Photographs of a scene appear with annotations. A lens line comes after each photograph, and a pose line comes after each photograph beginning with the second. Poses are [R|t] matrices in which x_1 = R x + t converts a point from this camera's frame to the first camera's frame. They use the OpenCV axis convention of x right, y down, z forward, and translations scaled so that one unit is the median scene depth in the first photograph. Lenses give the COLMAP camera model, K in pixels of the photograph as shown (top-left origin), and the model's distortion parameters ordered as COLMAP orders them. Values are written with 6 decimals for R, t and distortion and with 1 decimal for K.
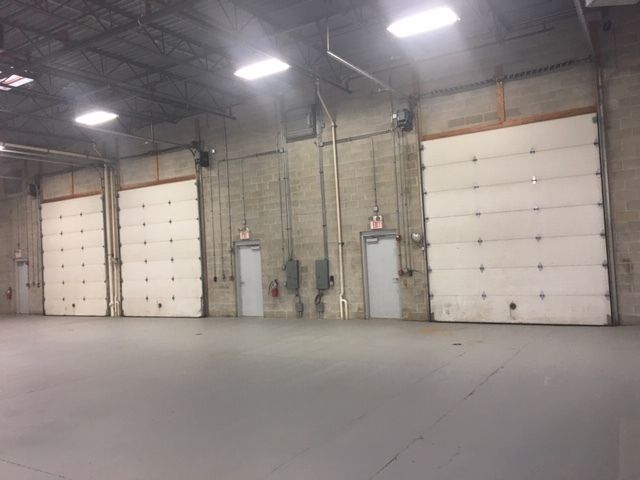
lens RADIAL K [[541.3, 0, 317.6], [0, 541.3, 236.1], [0, 0, 1]] dist [0.033201, -0.028565]
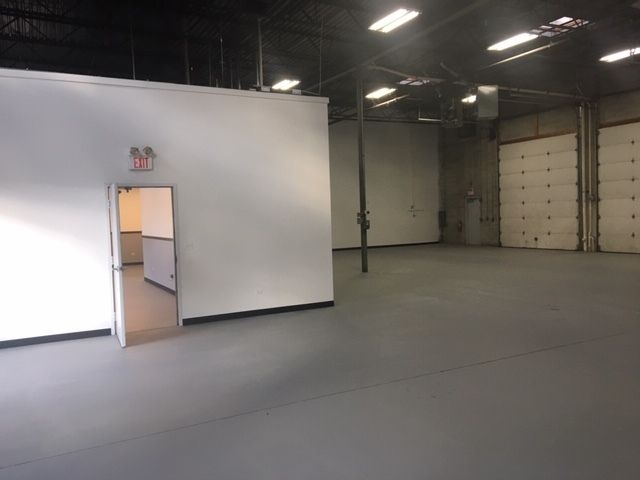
lens RADIAL K [[541.3, 0, 322.3], [0, 541.3, 236.8], [0, 0, 1]] dist [0.033201, -0.028565]
pose [[0.864753, 0.048850, -0.499816, -0.294287], [0.000098, 0.995241, 0.097441, 0.018911], [0.502198, -0.084311, 0.860633, -0.151332]]
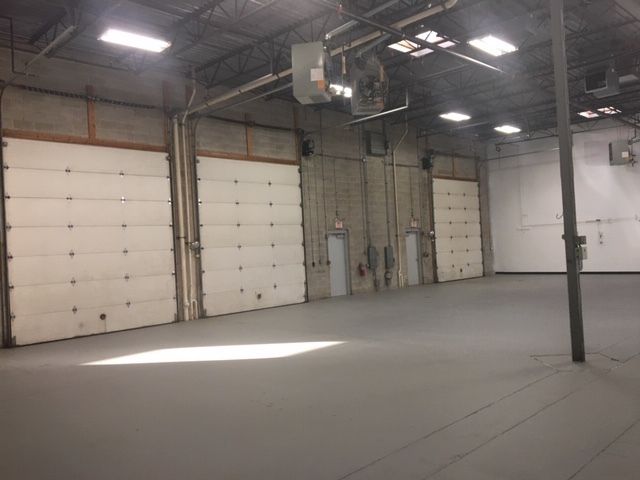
lens RADIAL K [[541.3, 0, 319.4], [0, 541.3, 239.1], [0, 0, 1]] dist [0.033201, -0.028565]
pose [[0.236477, 0.056603, 0.969987, -1.064509], [0.003747, 0.998241, -0.059166, 0.081892], [-0.971630, 0.017626, 0.235849, 0.652740]]
